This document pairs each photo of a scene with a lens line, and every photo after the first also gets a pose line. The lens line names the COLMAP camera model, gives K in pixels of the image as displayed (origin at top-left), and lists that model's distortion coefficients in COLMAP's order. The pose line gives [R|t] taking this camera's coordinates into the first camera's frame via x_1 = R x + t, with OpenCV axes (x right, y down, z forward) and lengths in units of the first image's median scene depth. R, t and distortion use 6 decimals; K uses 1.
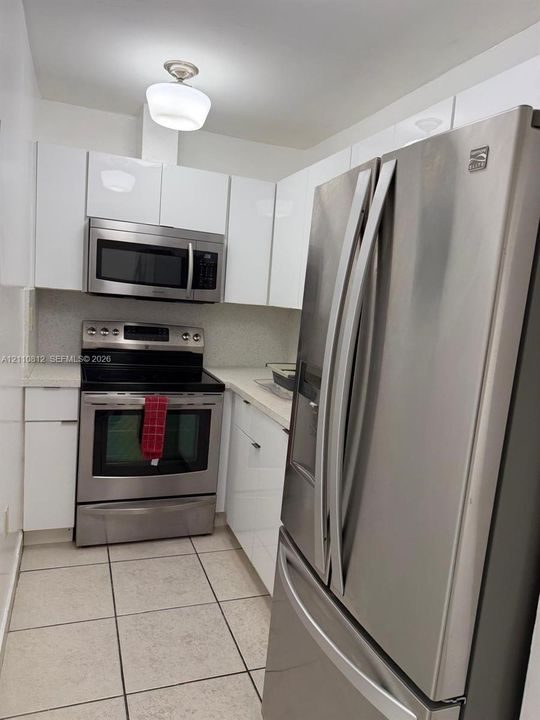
lens RADIAL K [[513.2, 0, 271.9], [0, 513.2, 360.5], [0, 0, 1]] dist [0.010755, -0.019989]
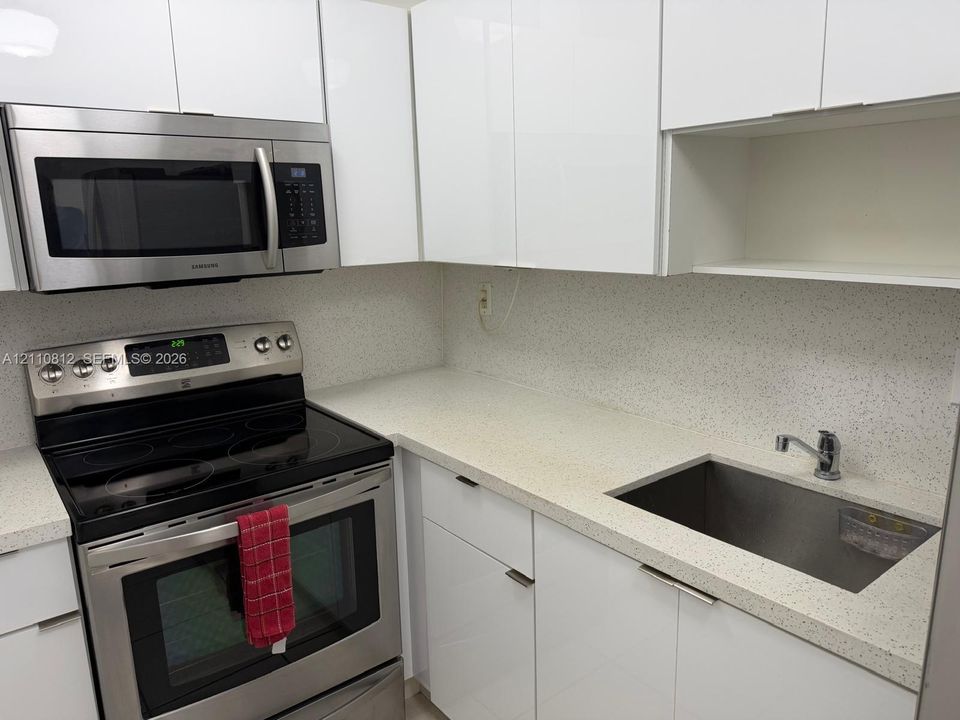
lens RADIAL K [[684.2, 0, 457.0], [0, 684.2, 357.5], [0, 0, 1]] dist [0.010755, -0.019989]
pose [[0.954530, -0.166262, 0.247445, -0.171095], [0.143190, 0.983717, 0.108612, -0.087676], [-0.261474, -0.068242, 0.962795, 0.363814]]
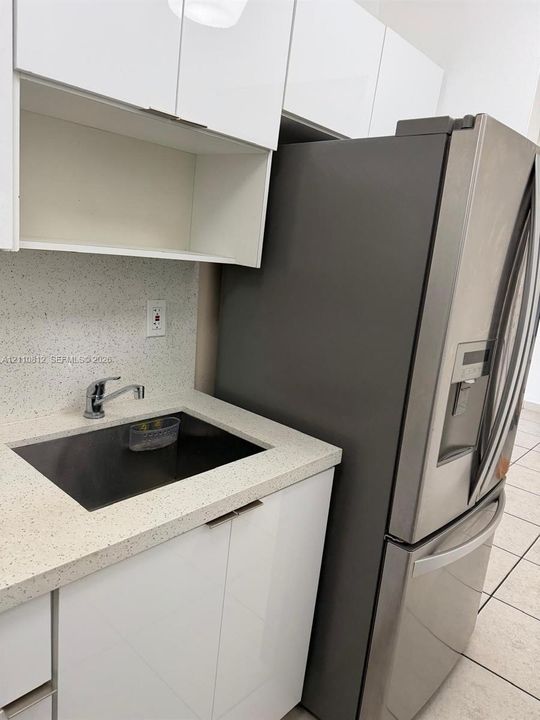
lens RADIAL K [[513.2, 0, 270.3], [0, 513.2, 361.4], [0, 0, 1]] dist [0.010755, -0.019989]
pose [[-0.464766, -0.314890, 0.827549, -0.248251], [-0.030486, 0.939762, 0.340467, -0.119327], [-0.884909, 0.133009, -0.446369, 0.847302]]
